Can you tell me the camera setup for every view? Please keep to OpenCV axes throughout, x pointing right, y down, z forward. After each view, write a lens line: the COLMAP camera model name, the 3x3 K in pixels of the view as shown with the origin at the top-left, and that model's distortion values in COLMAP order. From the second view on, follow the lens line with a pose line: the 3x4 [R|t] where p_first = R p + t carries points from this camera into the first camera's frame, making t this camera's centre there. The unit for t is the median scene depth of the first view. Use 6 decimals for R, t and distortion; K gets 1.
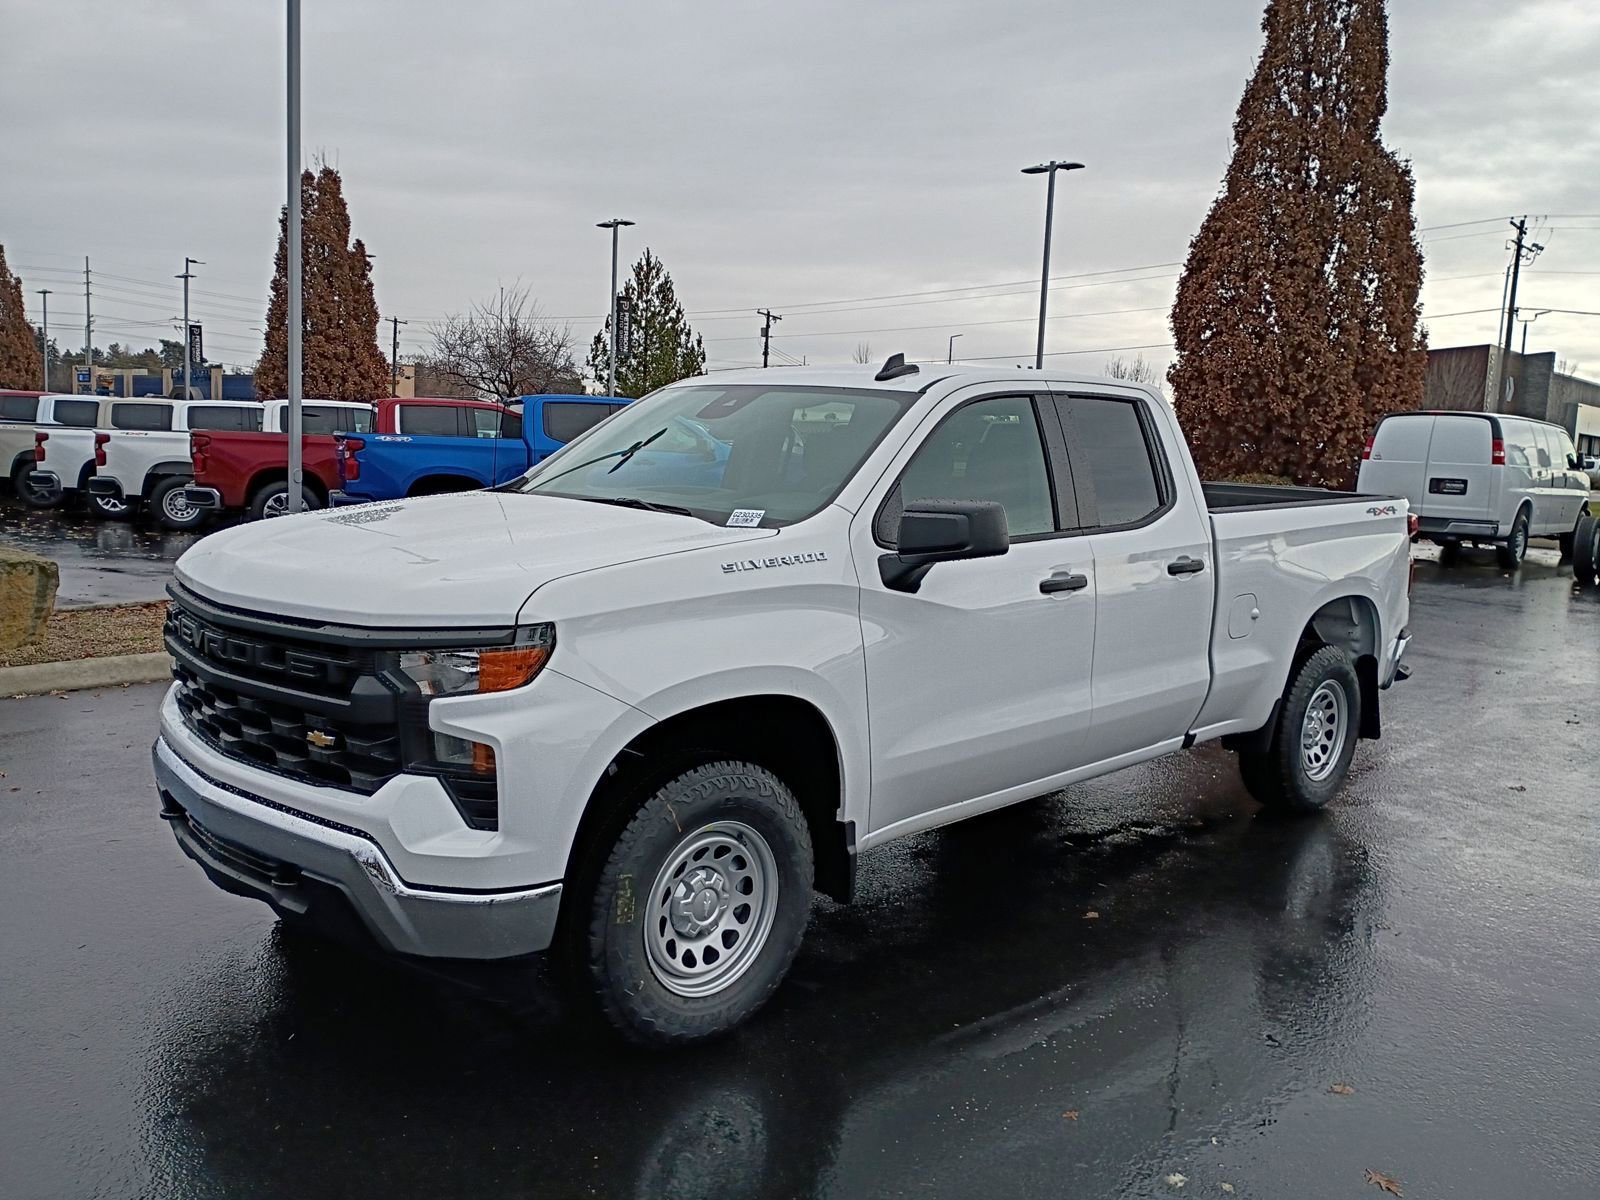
lens RADIAL K [[1318.7, 0, 796.8], [0, 1318.7, 595.1], [0, 0, 1]] dist [0.069166, -0.082031]
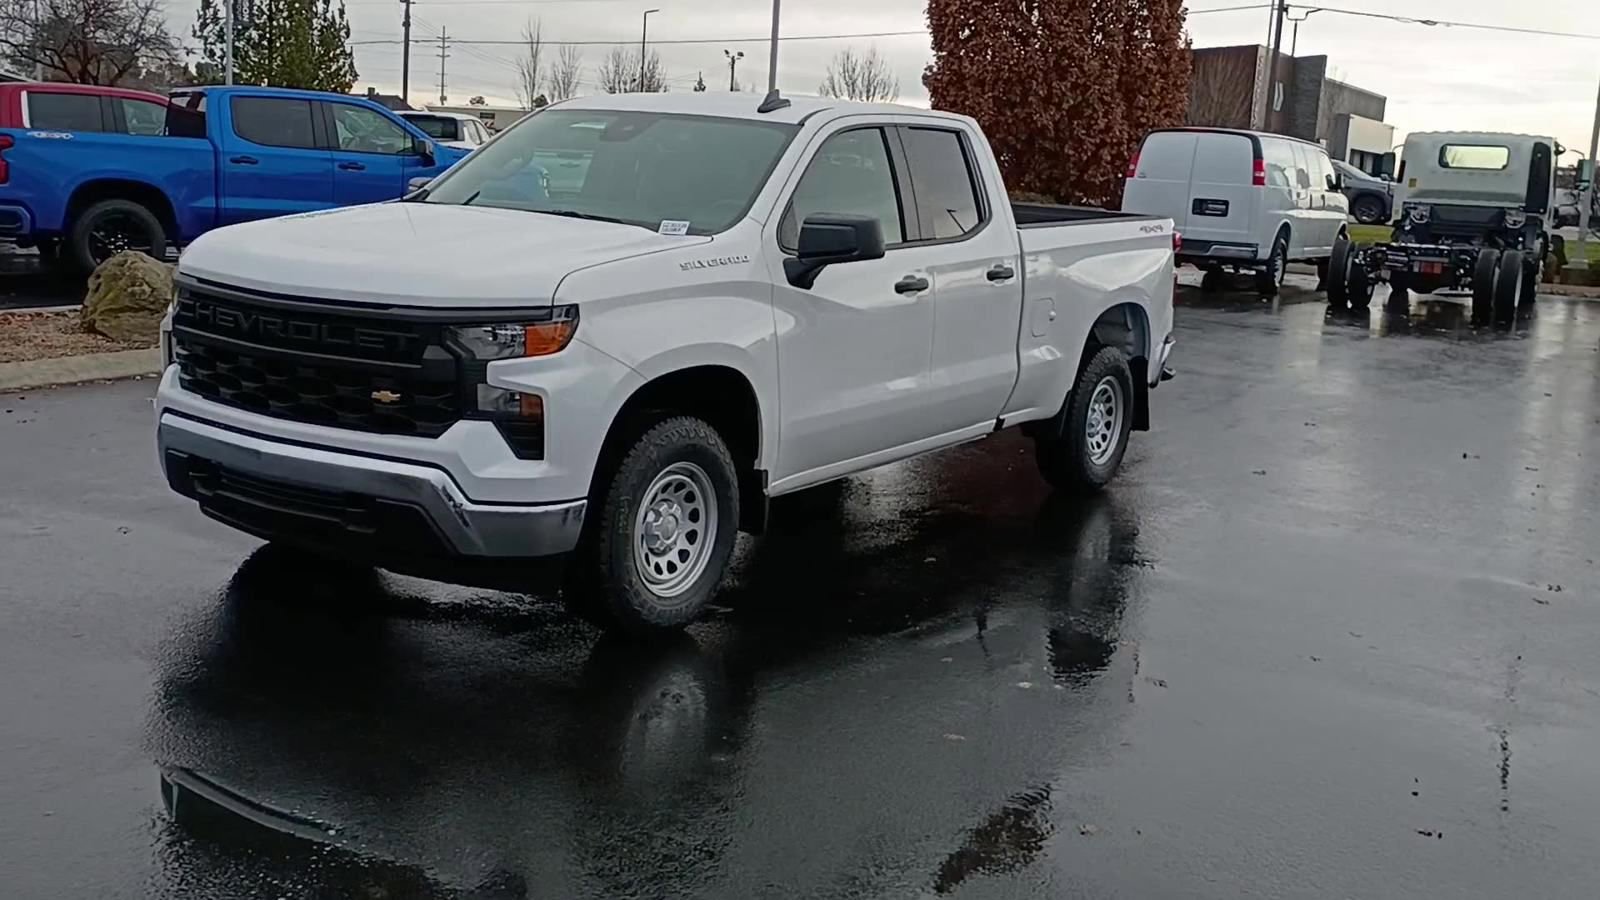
lens RADIAL K [[1673.2, 0, 796.5], [0, 1673.2, 422.6], [0, 0, 1]] dist [0.059371, -0.027597]
pose [[0.977750, -0.016564, 0.209121, -0.159836], [0.006096, 0.998700, 0.050599, 0.027574], [-0.209687, -0.048198, 0.976580, -0.343413]]
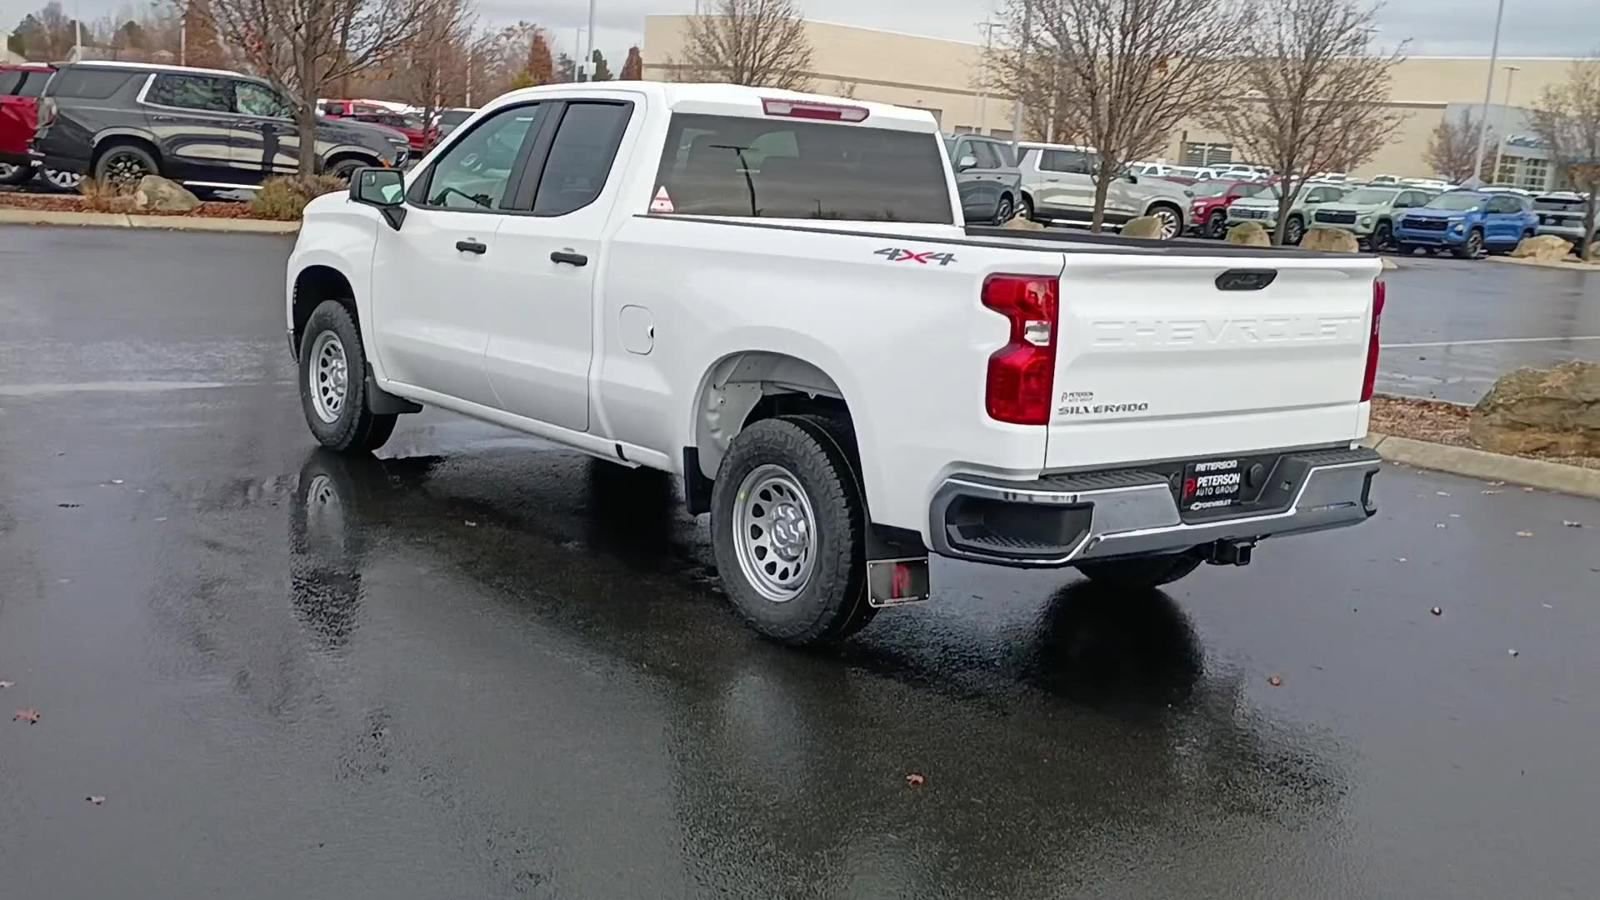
lens RADIAL K [[1673.2, 0, 796.5], [0, 1673.2, 422.6], [0, 0, 1]] dist [0.059371, -0.027597]
pose [[-0.096217, 0.110879, -0.989165, 1.277959], [-0.191316, 0.973186, 0.127697, -0.078566], [0.976801, 0.201530, -0.072425, 1.035600]]
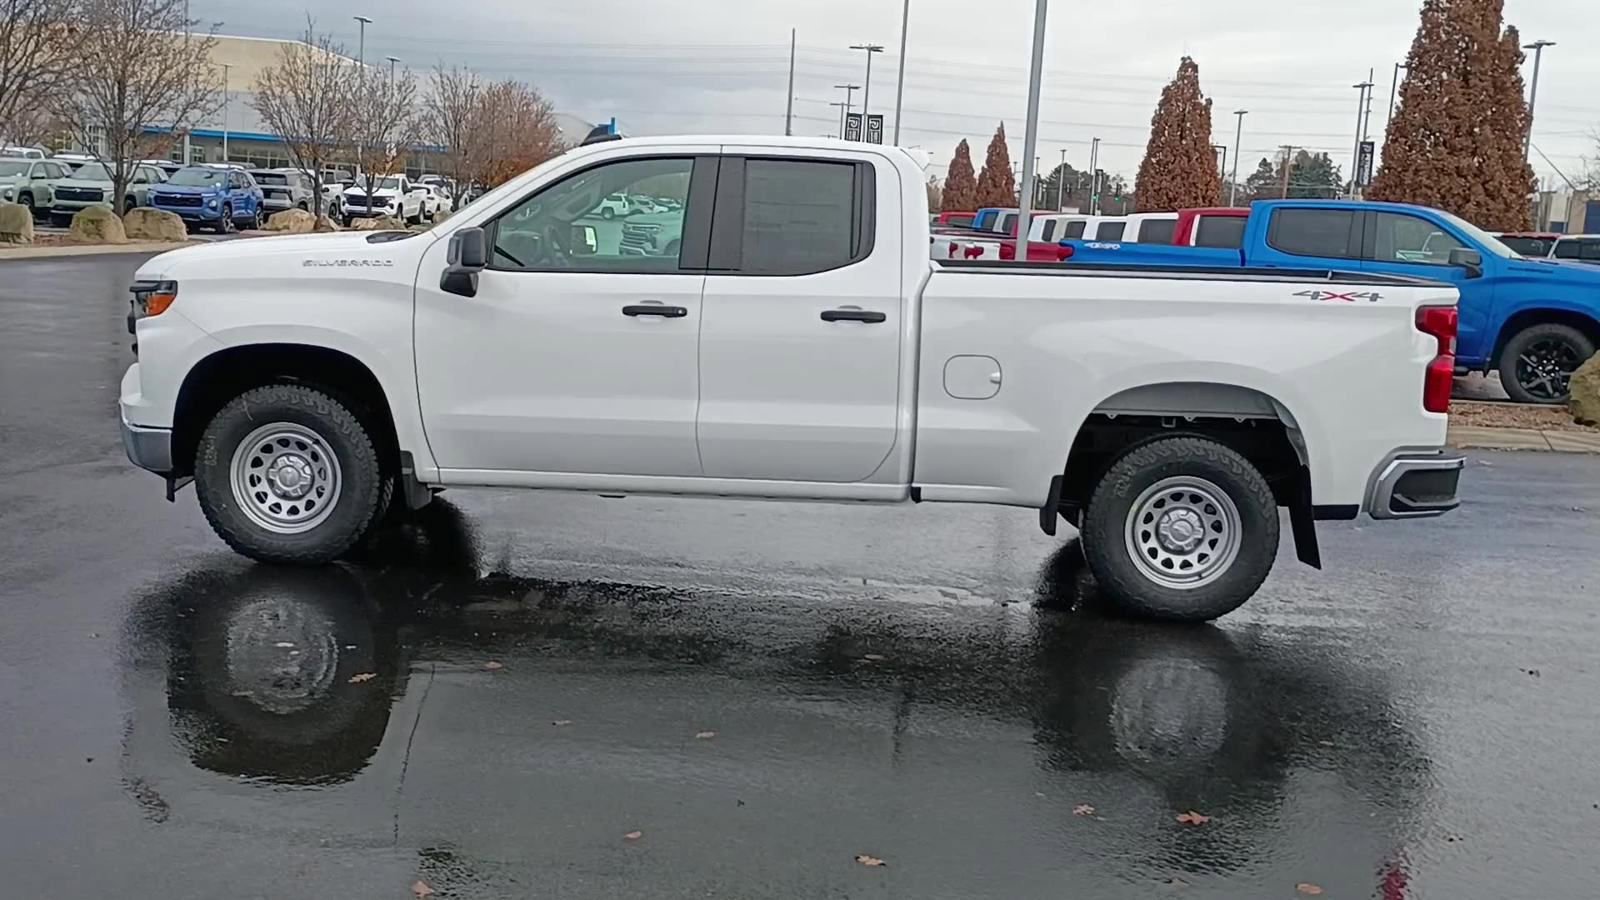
lens RADIAL K [[1673.2, 0, 796.5], [0, 1673.2, 422.6], [0, 0, 1]] dist [0.059371, -0.027597]
pose [[0.683655, 0.088388, -0.724433, 0.998126], [-0.113986, 0.993389, 0.013634, 0.040947], [0.720848, 0.073254, 0.689211, 0.030896]]
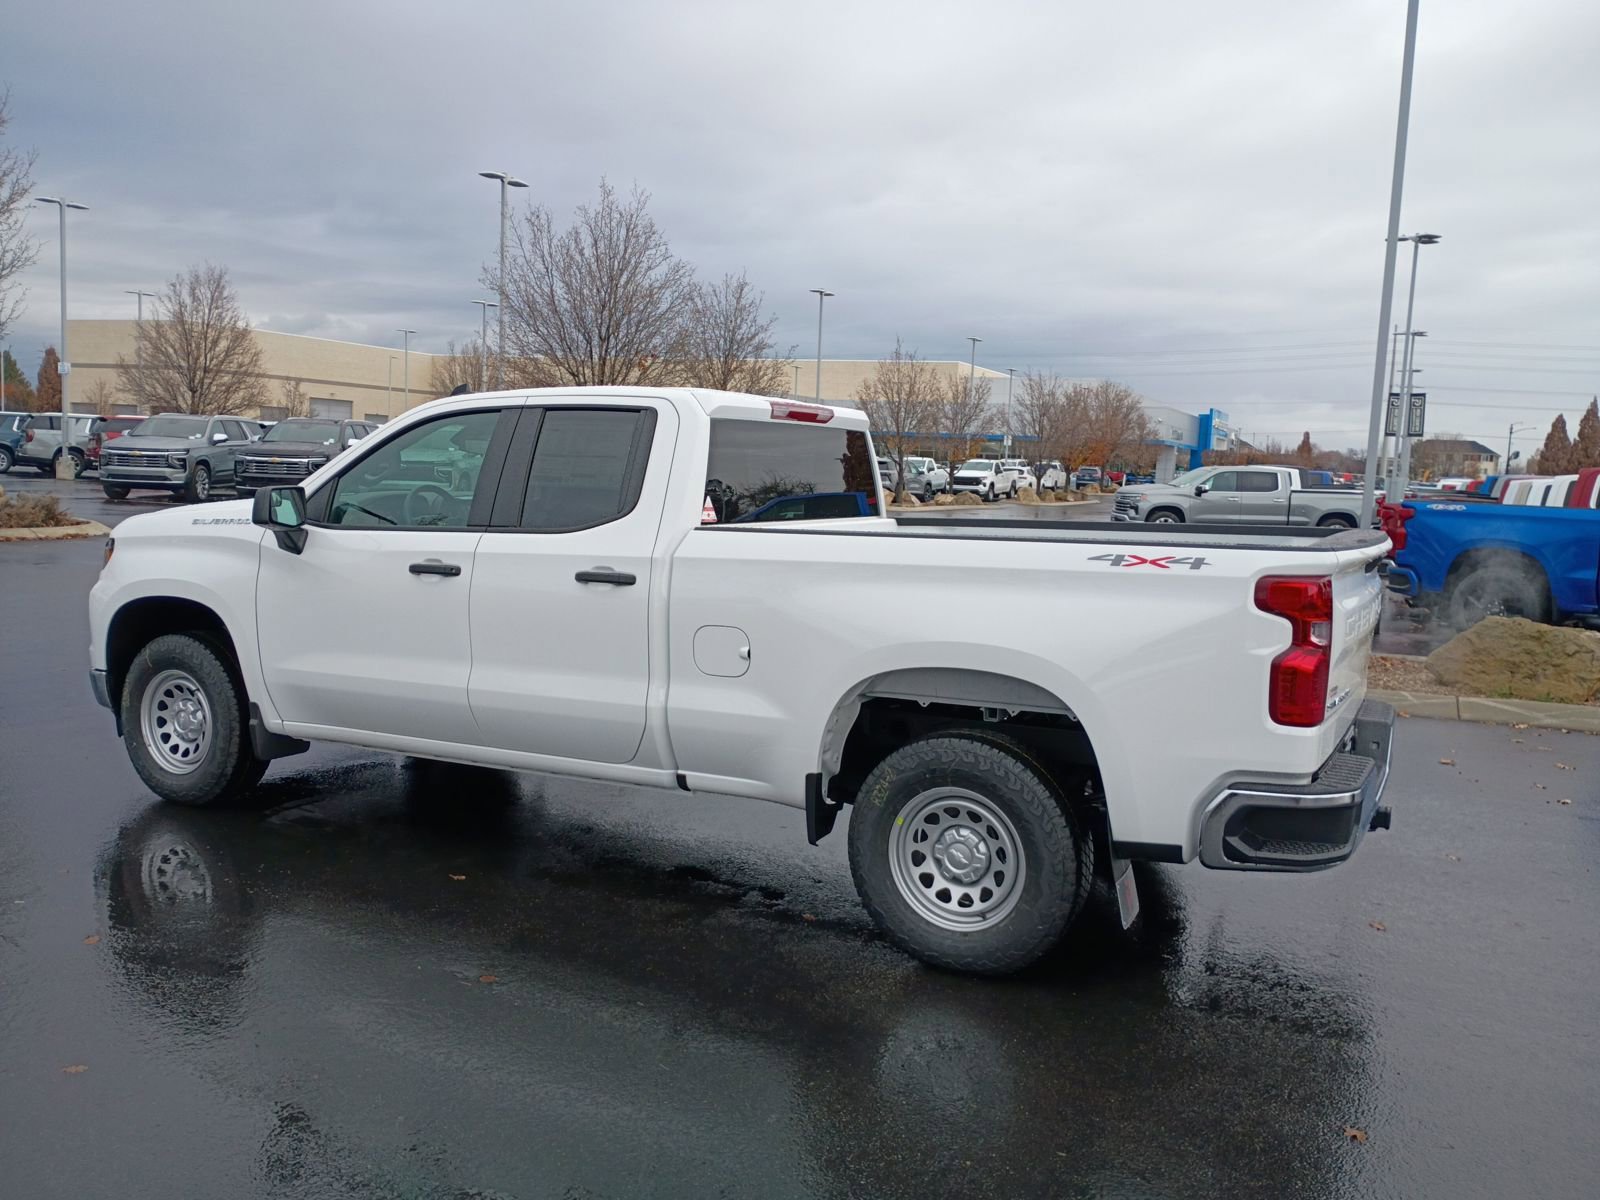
lens RADIAL K [[1318.7, 0, 796.8], [0, 1318.7, 595.1], [0, 0, 1]] dist [0.069166, -0.082031]
pose [[0.311610, 0.065745, -0.947933, 0.993845], [-0.136879, 0.990304, 0.023688, -0.040428], [0.940300, 0.122371, 0.317588, 0.661089]]
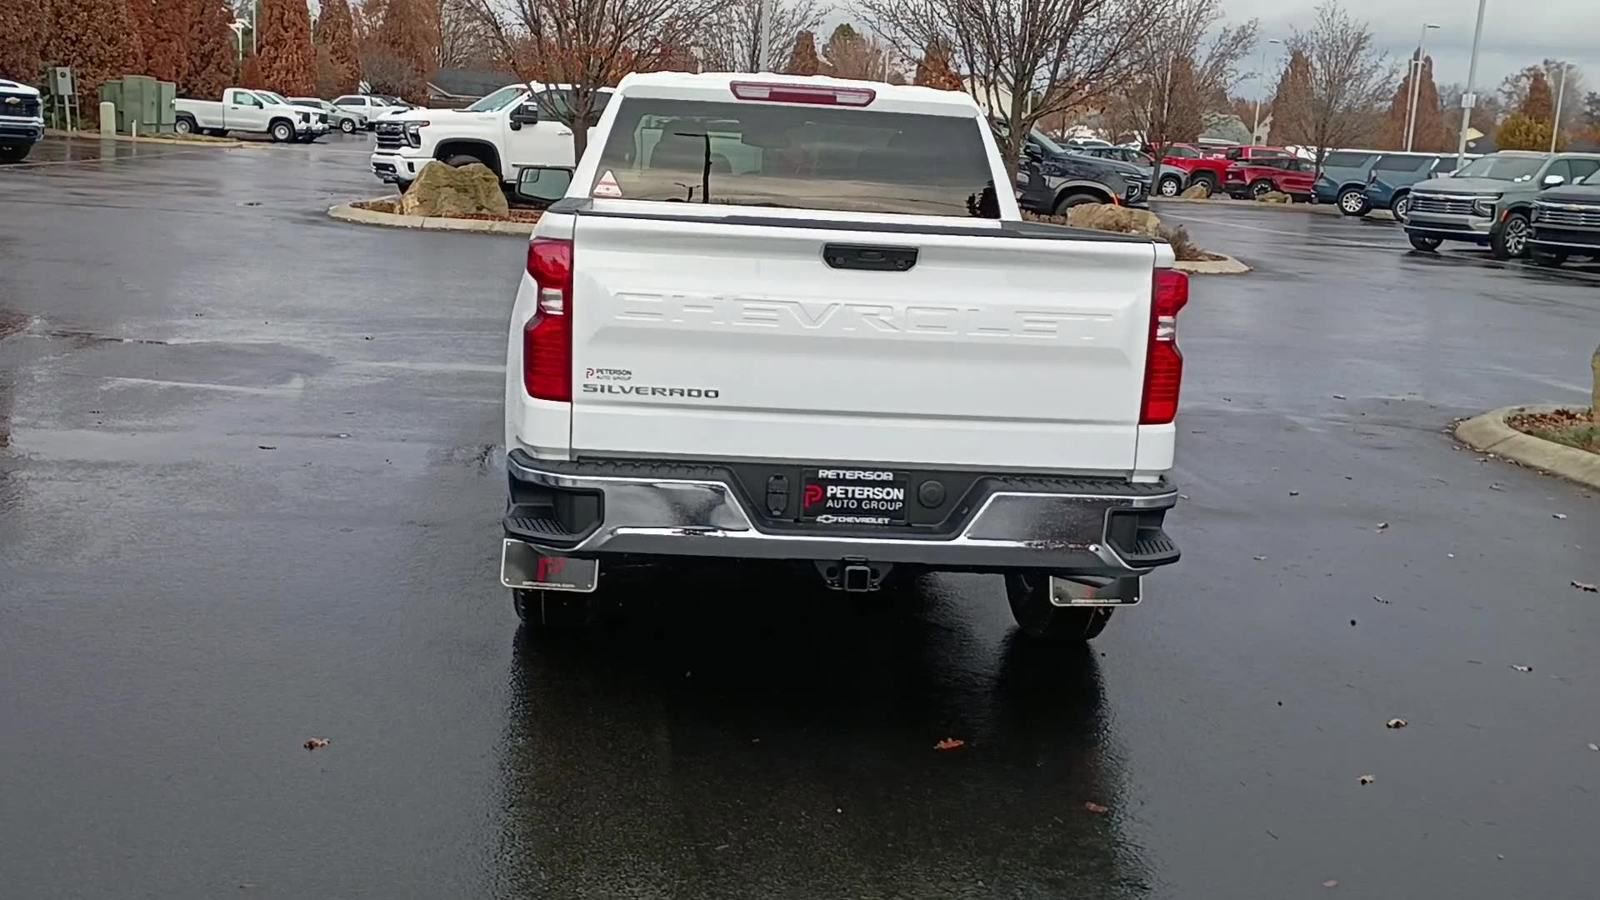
lens RADIAL K [[1673.2, 0, 796.5], [0, 1673.2, 422.6], [0, 0, 1]] dist [0.059371, -0.027597]
pose [[-0.628424, 0.052487, -0.776098, 0.991752], [-0.175728, 0.962349, 0.207374, -0.159269], [0.757762, 0.266701, -0.595540, 1.605617]]
